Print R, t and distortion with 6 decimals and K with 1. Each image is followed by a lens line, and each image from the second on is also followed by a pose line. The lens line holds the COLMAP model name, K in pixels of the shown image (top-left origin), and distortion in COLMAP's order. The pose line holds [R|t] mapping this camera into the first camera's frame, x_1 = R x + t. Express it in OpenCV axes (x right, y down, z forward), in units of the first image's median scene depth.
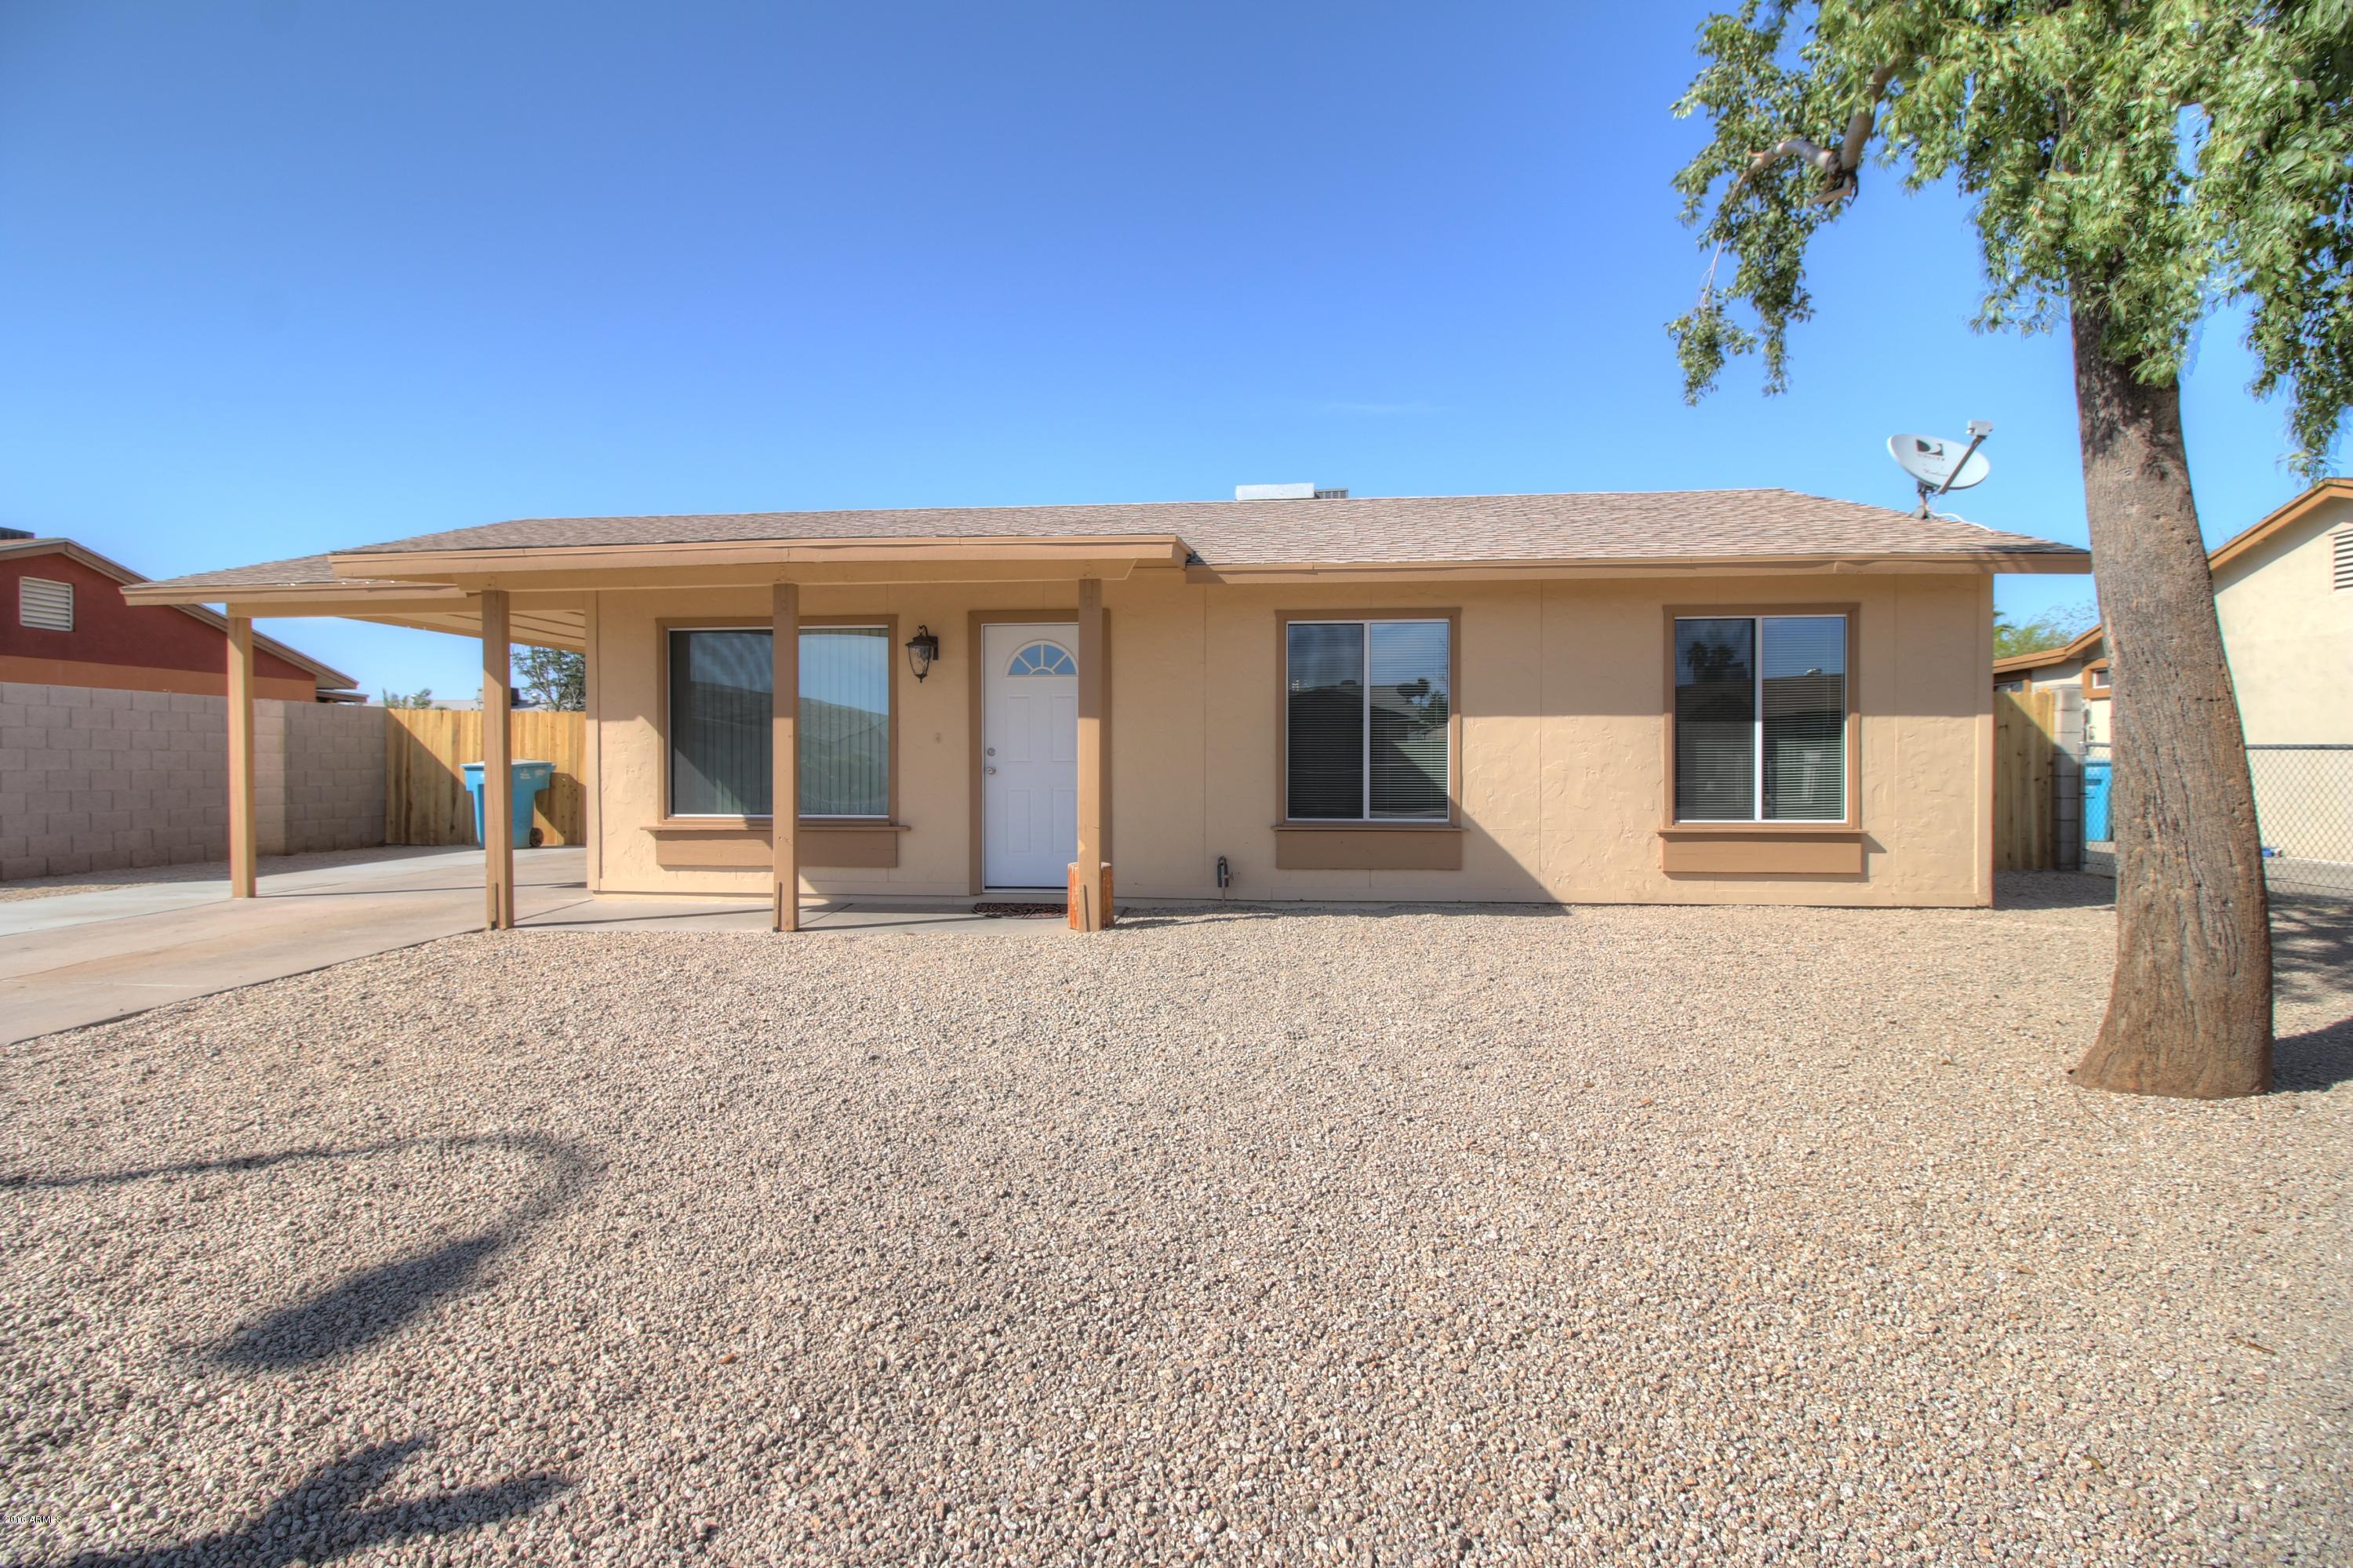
lens RADIAL K [[1082.3, 0, 1177.0], [0, 1082.3, 783.0], [0, 0, 1]] dist [-0.002723, -0.011822]
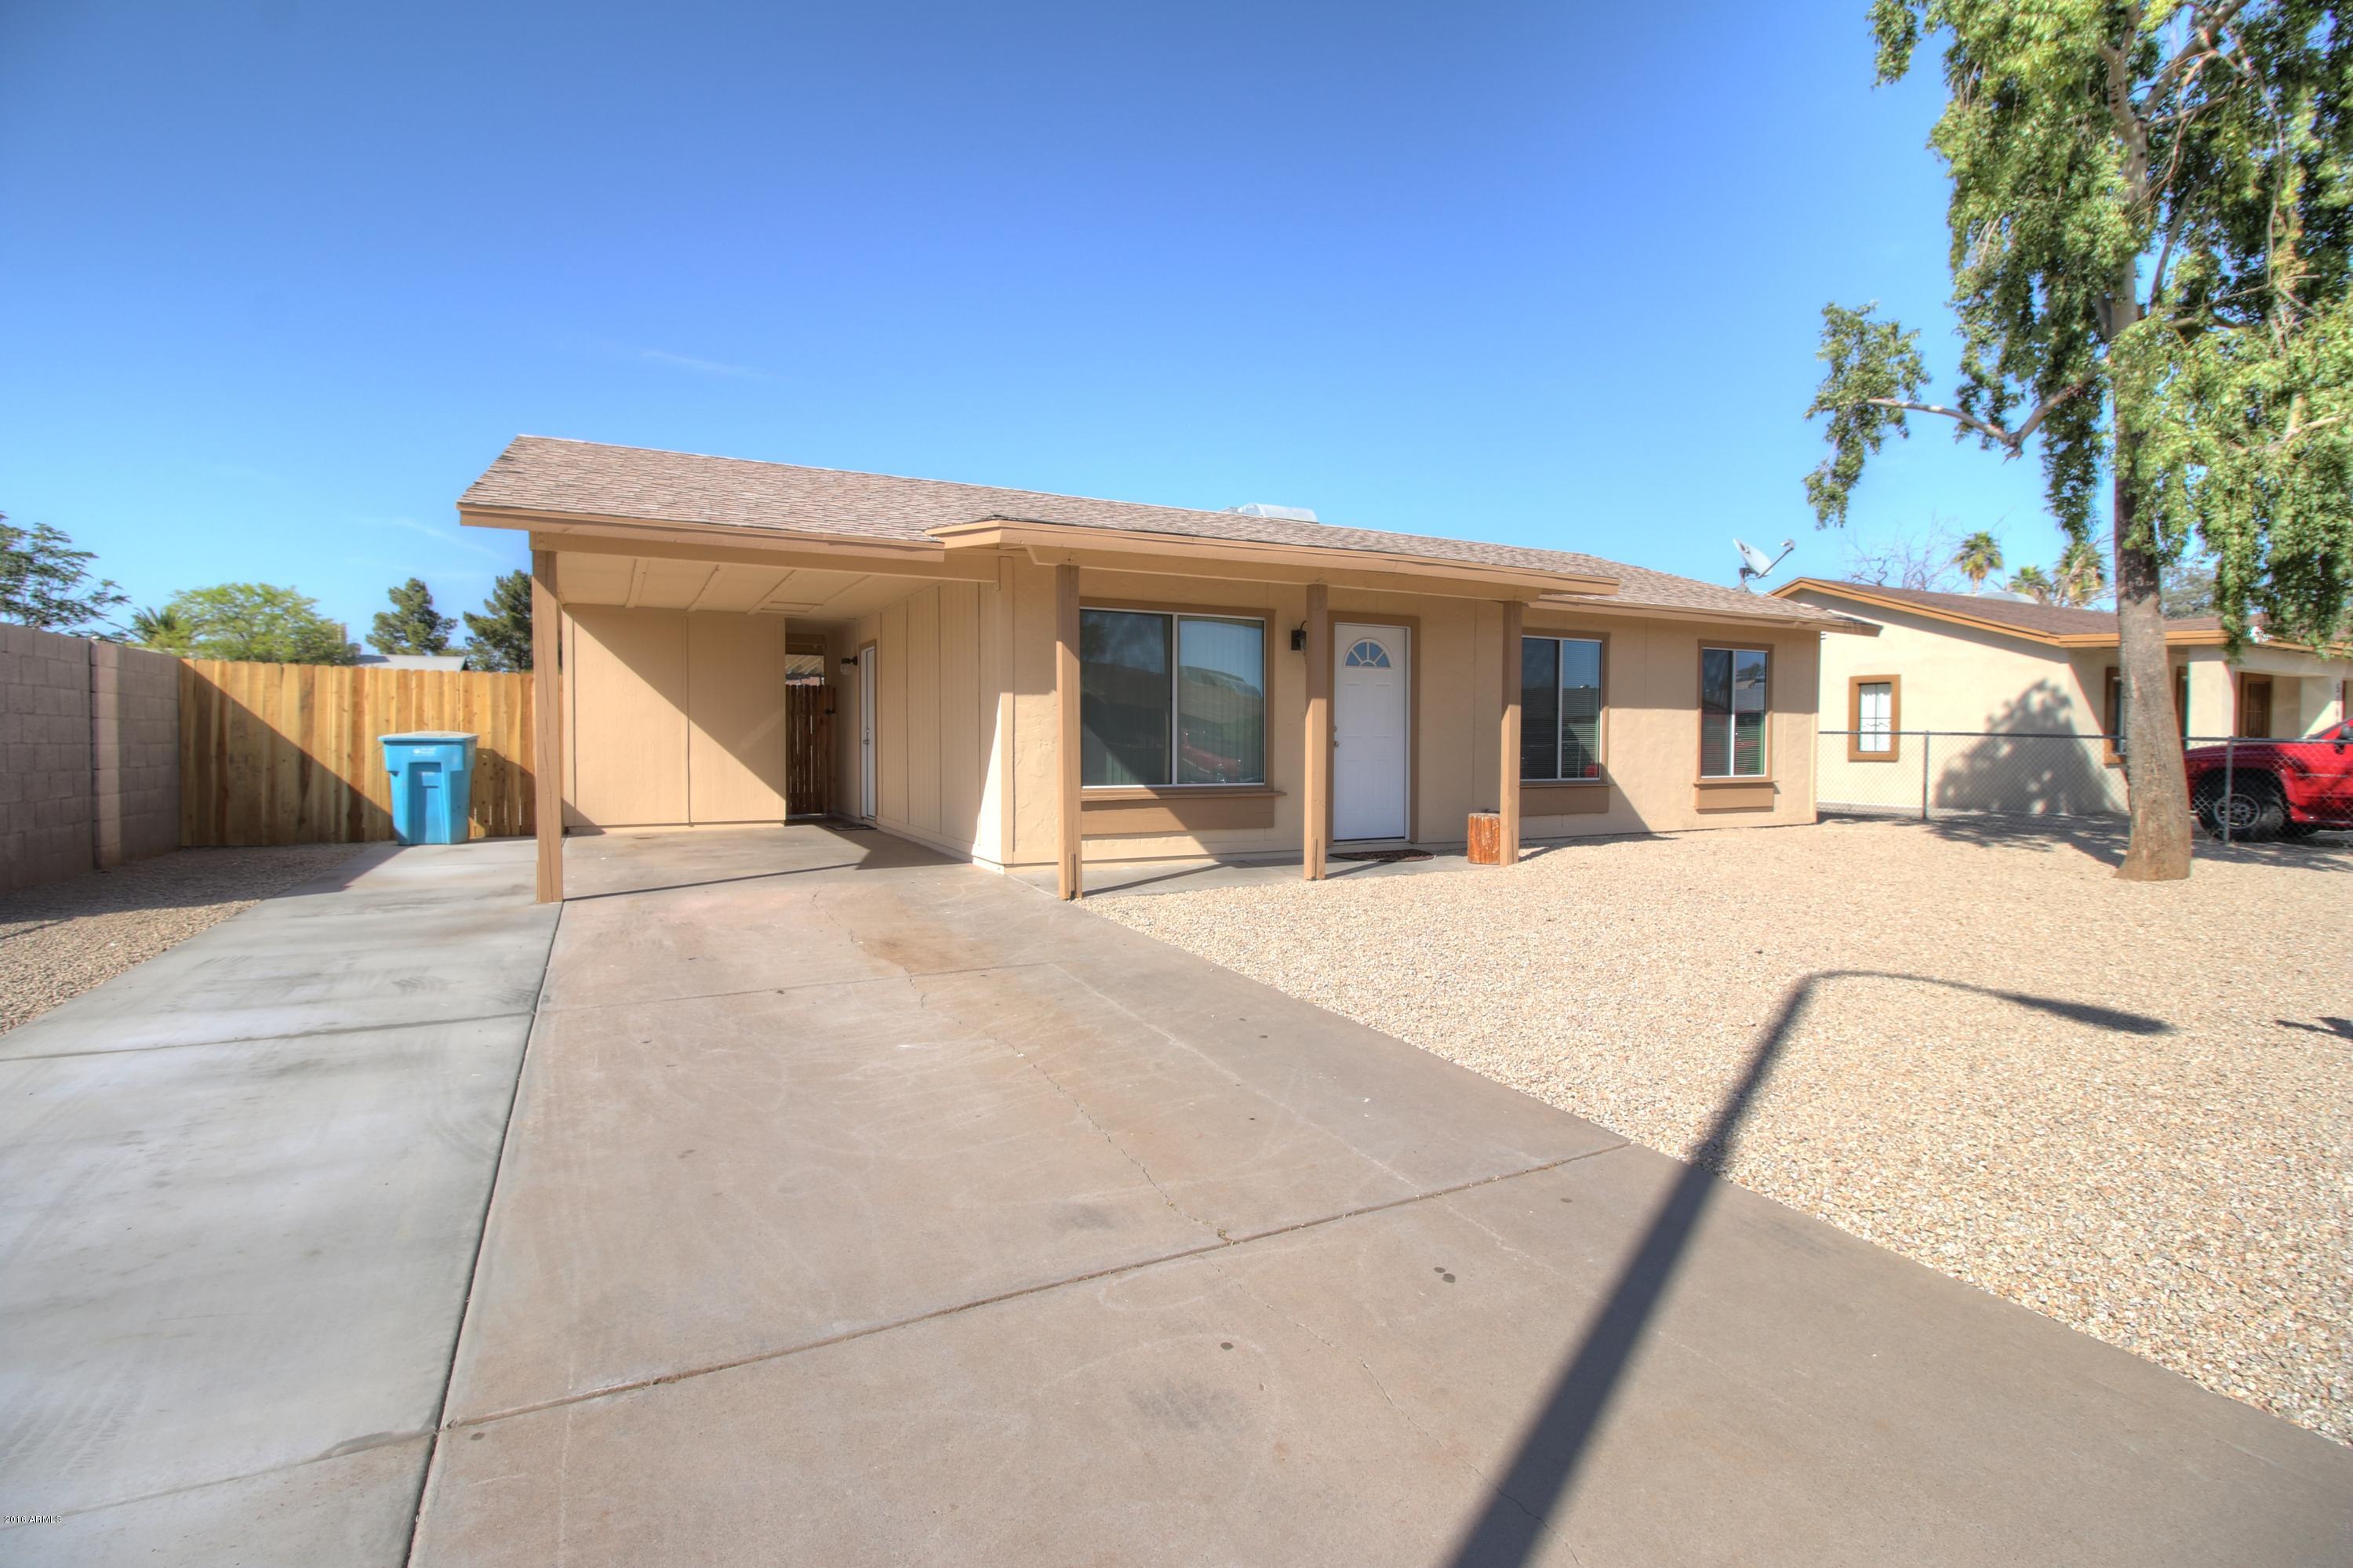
lens RADIAL K [[1082.3, 0, 1186.7], [0, 1082.3, 766.2], [0, 0, 1]] dist [-0.002723, -0.011822]
pose [[0.842971, -0.009071, 0.537882, -0.962736], [0.006606, 0.999957, 0.006510, 0.004322], [-0.537918, -0.001935, 0.842995, 0.071901]]
